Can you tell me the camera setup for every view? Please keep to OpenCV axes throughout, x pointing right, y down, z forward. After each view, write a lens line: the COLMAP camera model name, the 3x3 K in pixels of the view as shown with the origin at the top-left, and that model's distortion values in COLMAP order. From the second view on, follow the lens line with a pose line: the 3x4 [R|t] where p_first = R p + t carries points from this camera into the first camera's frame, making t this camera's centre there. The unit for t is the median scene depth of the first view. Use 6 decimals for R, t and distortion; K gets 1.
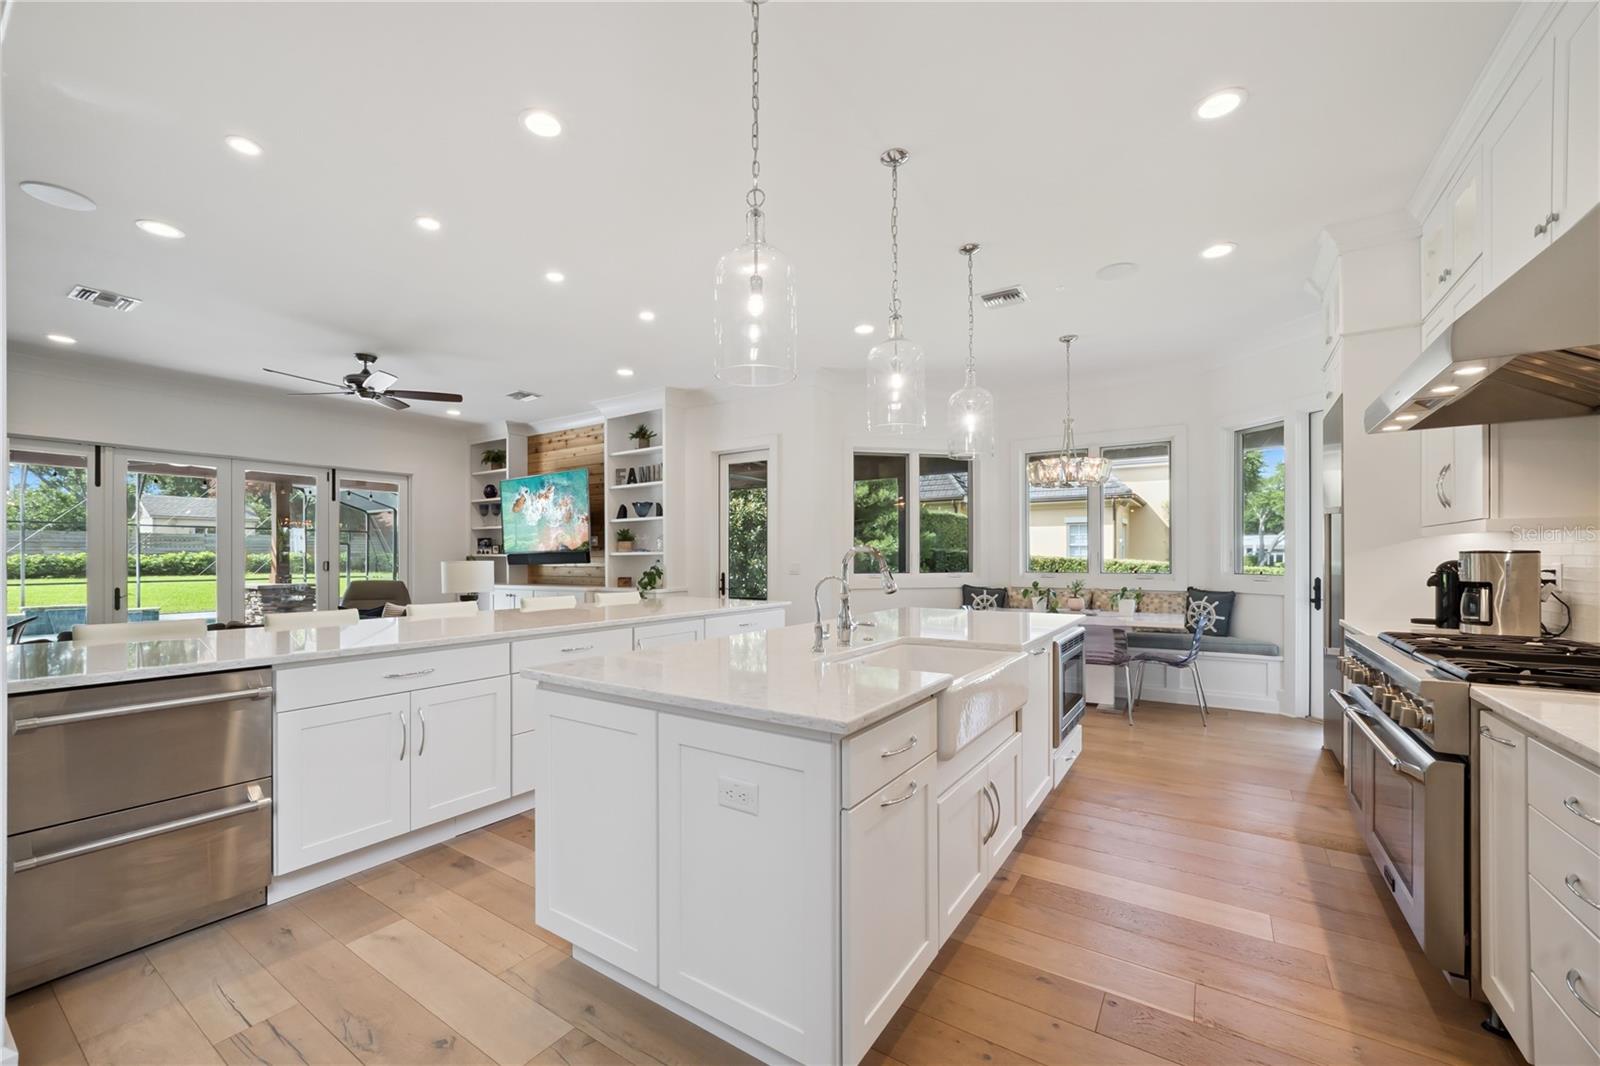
lens RADIAL K [[637.1, 0, 790.4], [0, 637.1, 555.0], [0, 0, 1]] dist [-0.008888, 0.000306]
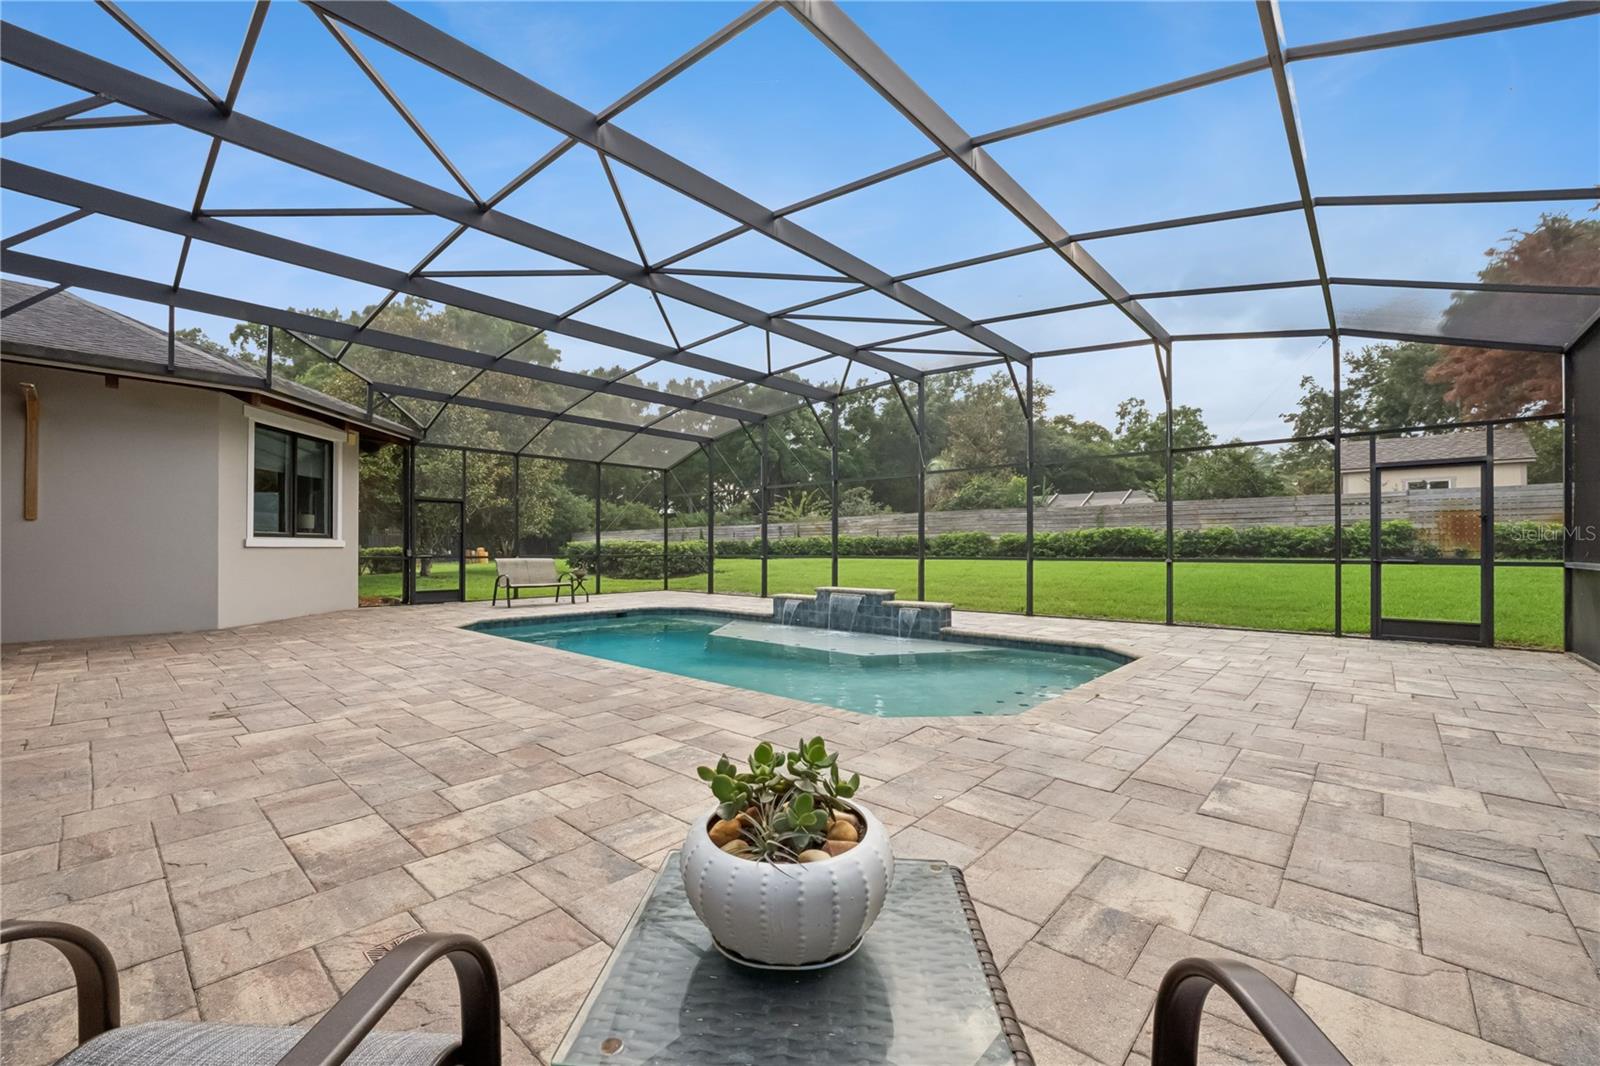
lens RADIAL K [[650.0, 0, 785.9], [0, 650.0, 545.1], [0, 0, 1]] dist [-0.008453, 0.000033]
pose [[-0.152572, -0.003533, -0.988286, -0.951124], [0.005138, 0.999977, -0.004368, 0.077223], [0.988279, -0.005744, -0.152551, 2.114893]]
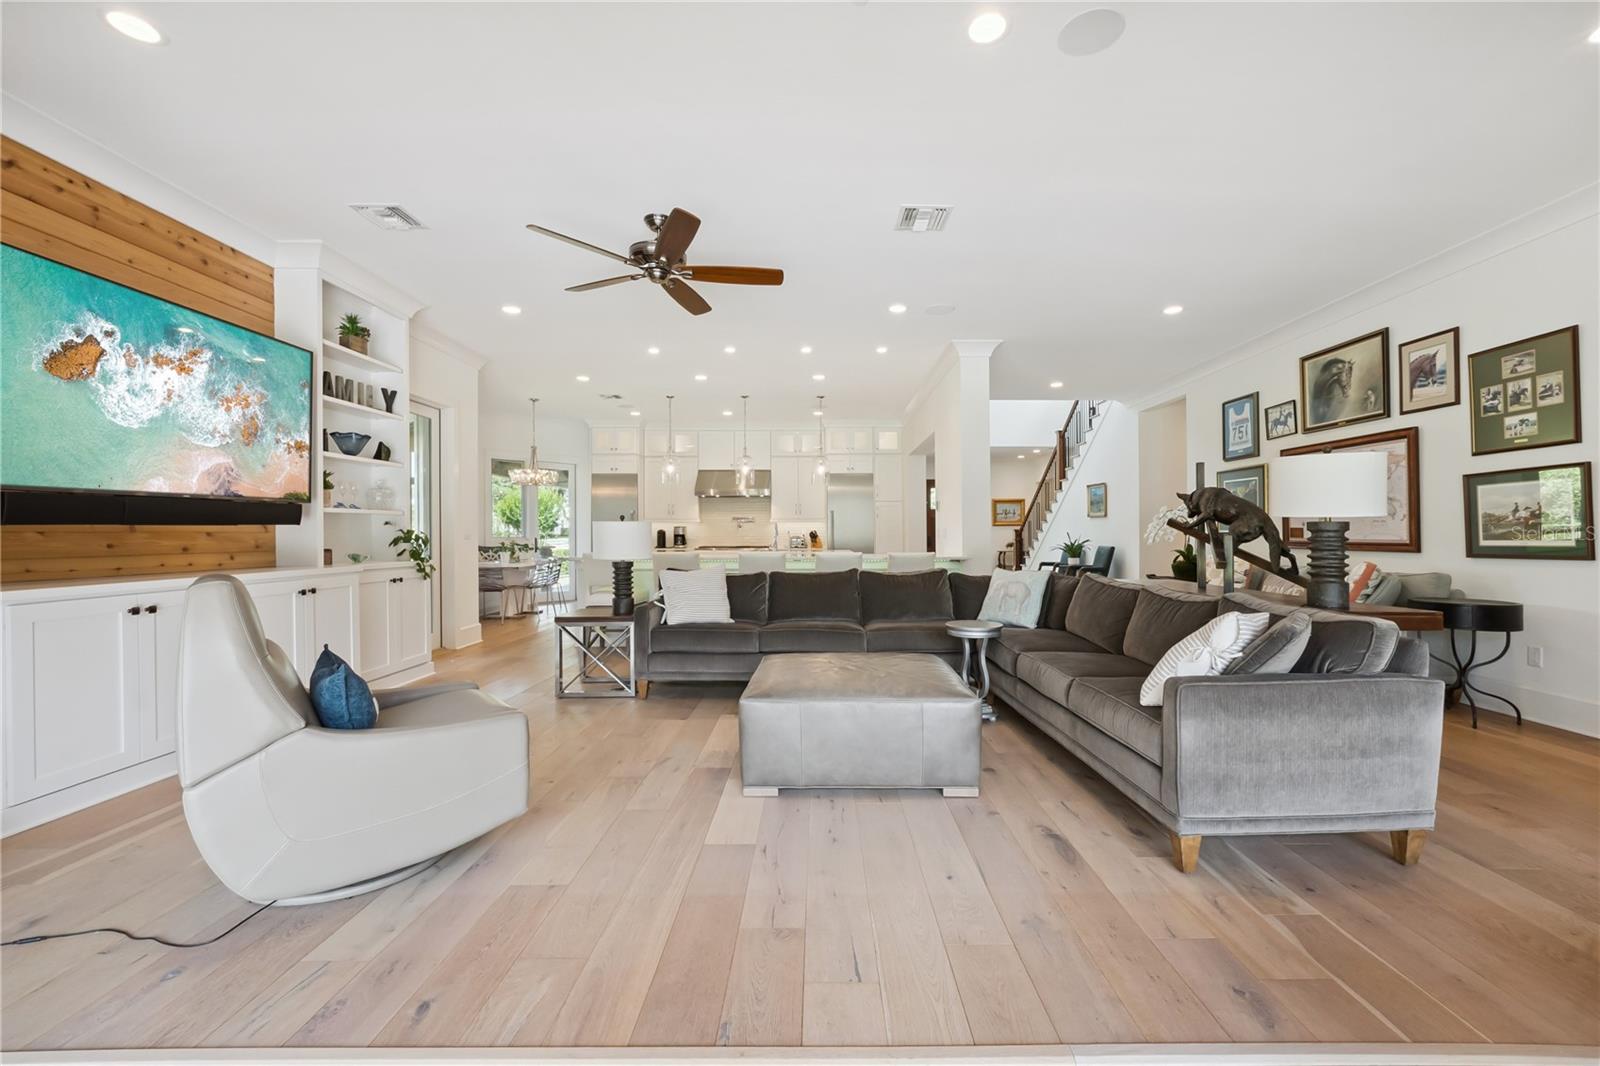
lens RADIAL K [[655.7, 0, 826.9], [0, 655.7, 537.4], [0, 0, 1]] dist [-0.001438, 0.004373]
pose [[-0.567202, 0.000628, 0.823578, -1.098995], [-0.000288, 0.999999, -0.000961, 0.025579], [-0.823579, -0.000782, -0.567202, 1.008165]]
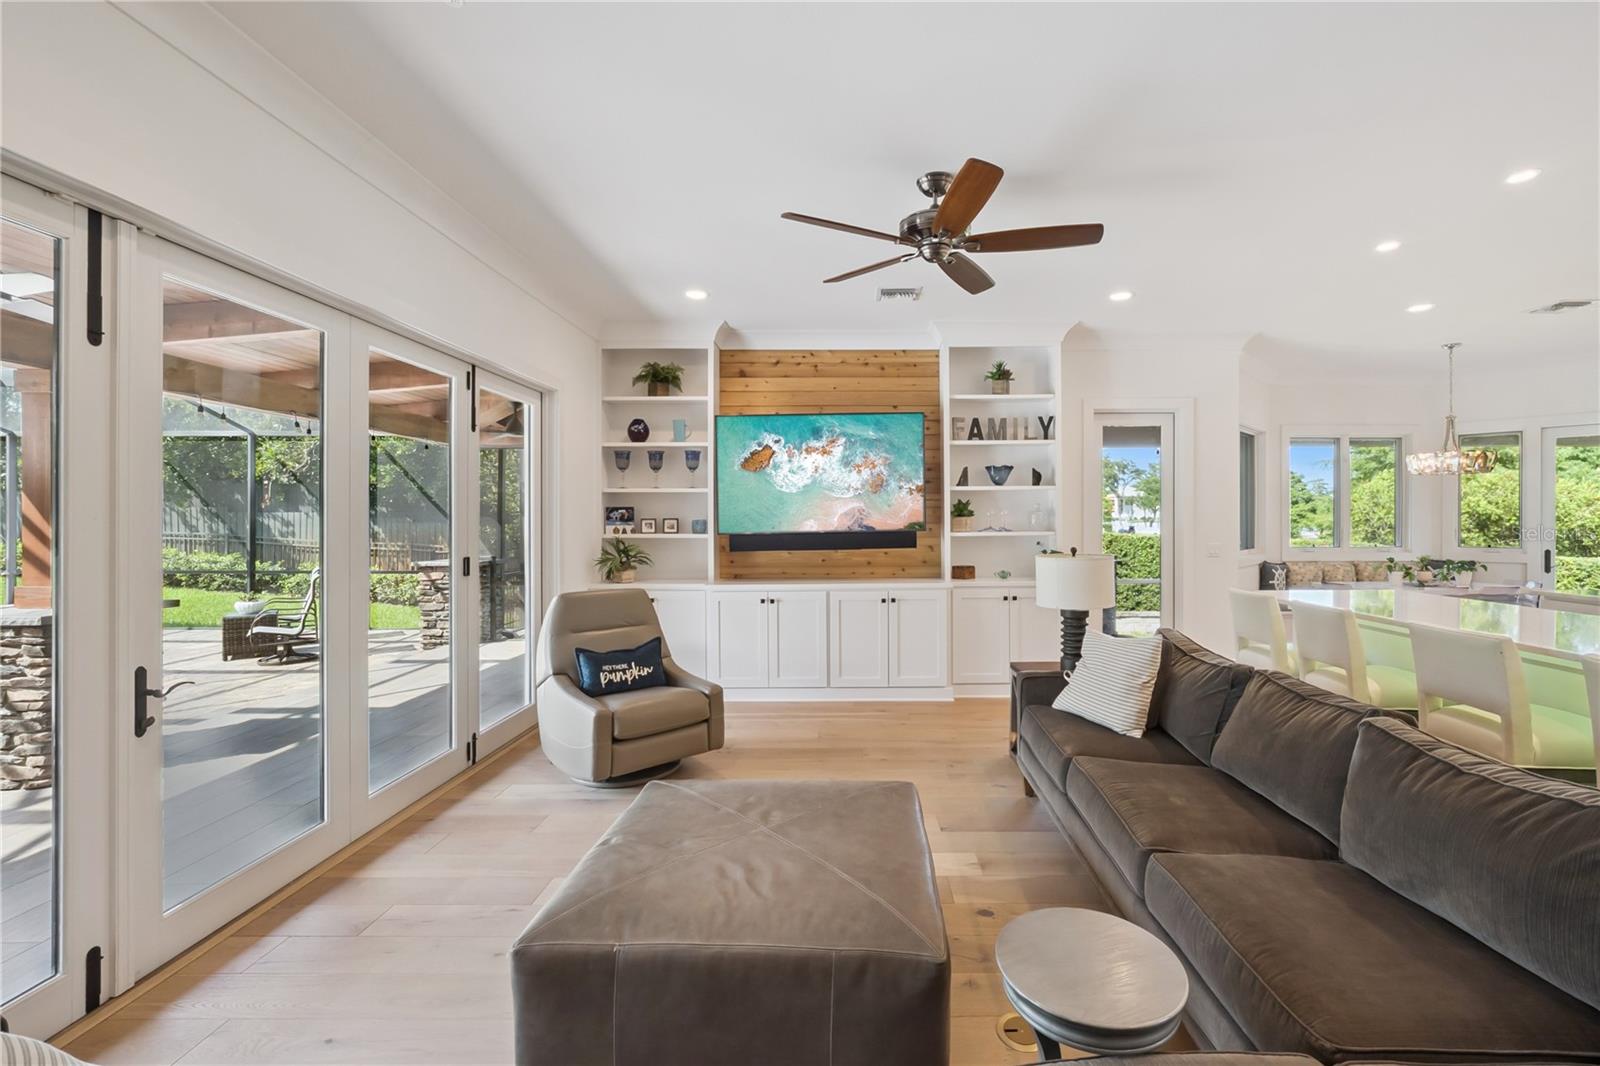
lens RADIAL K [[669.6, 0, 854.1], [0, 669.6, 521.8], [0, 0, 1]] dist [-0.018905, 0.006484]
pose [[0.829559, -0.002754, 0.558412, -0.838806], [-0.001449, 0.999974, 0.007085, -0.022274], [-0.558417, -0.006687, 0.829534, 0.453424]]
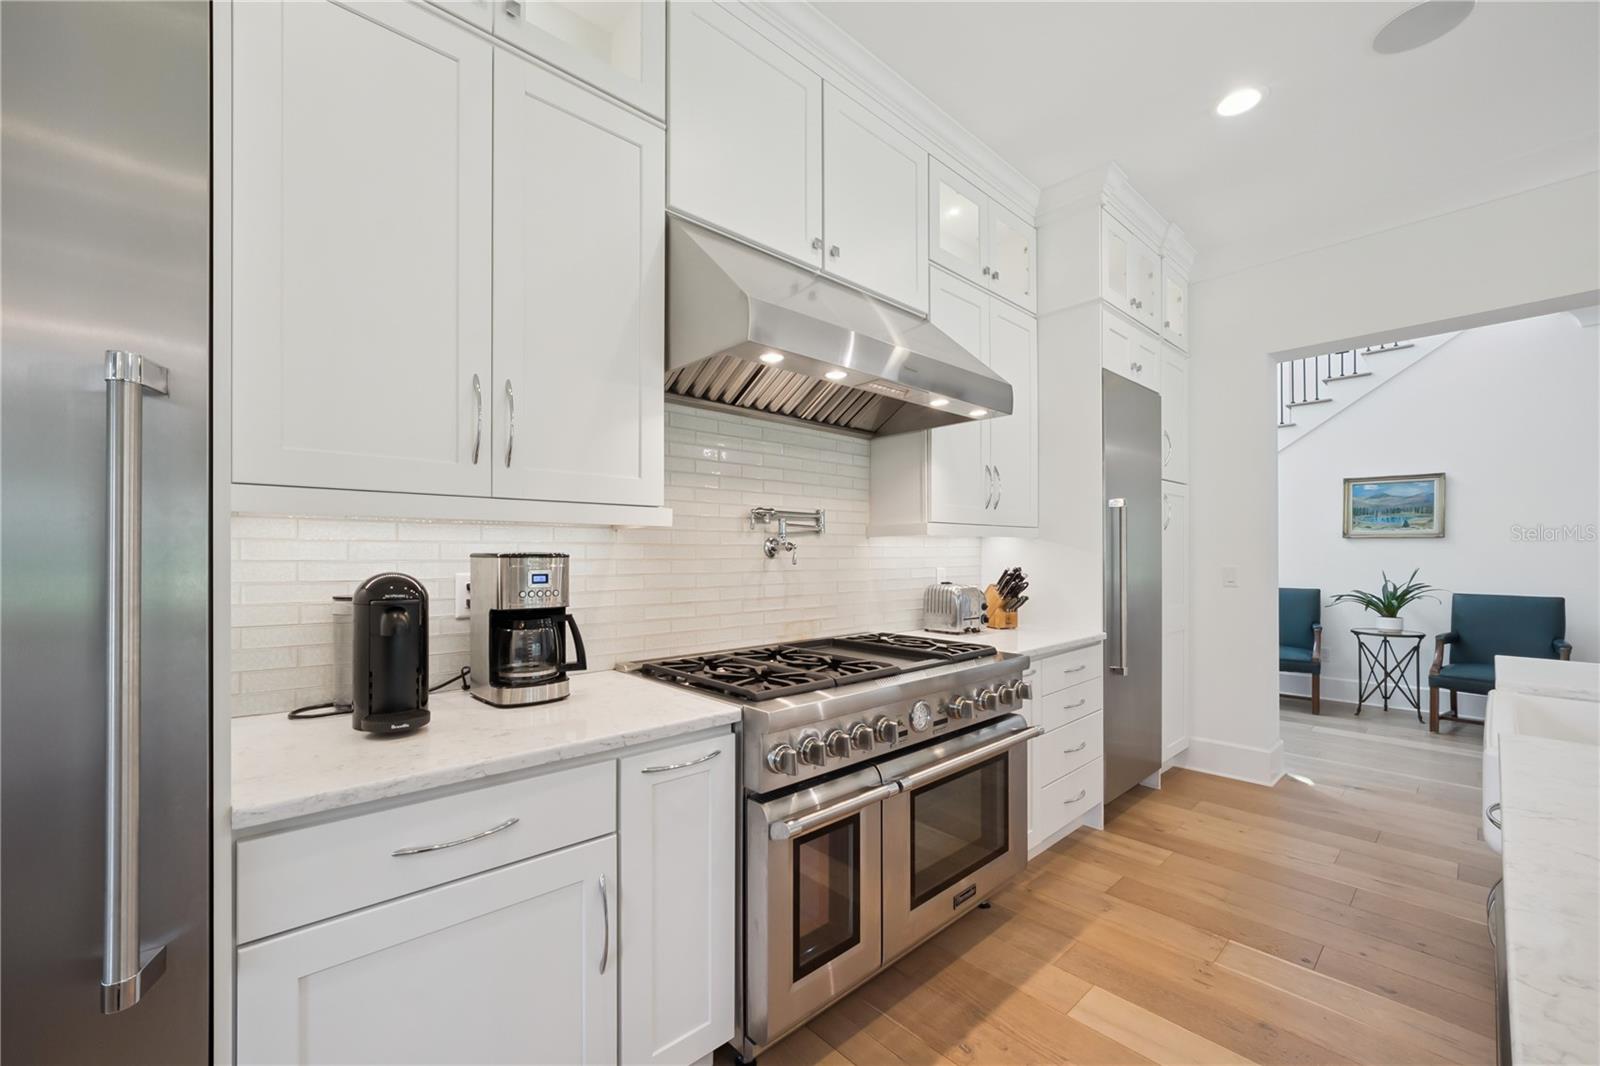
lens RADIAL K [[639.0, 0, 776.2], [0, 639.0, 554.7], [0, 0, 1]] dist [-0.006880, 0.000107]
pose [[-0.968642, 0.002869, 0.248444, 0.290306], [0.001981, 0.999991, -0.003822, -0.000775], [-0.248452, -0.003210, -0.968639, 0.593591]]
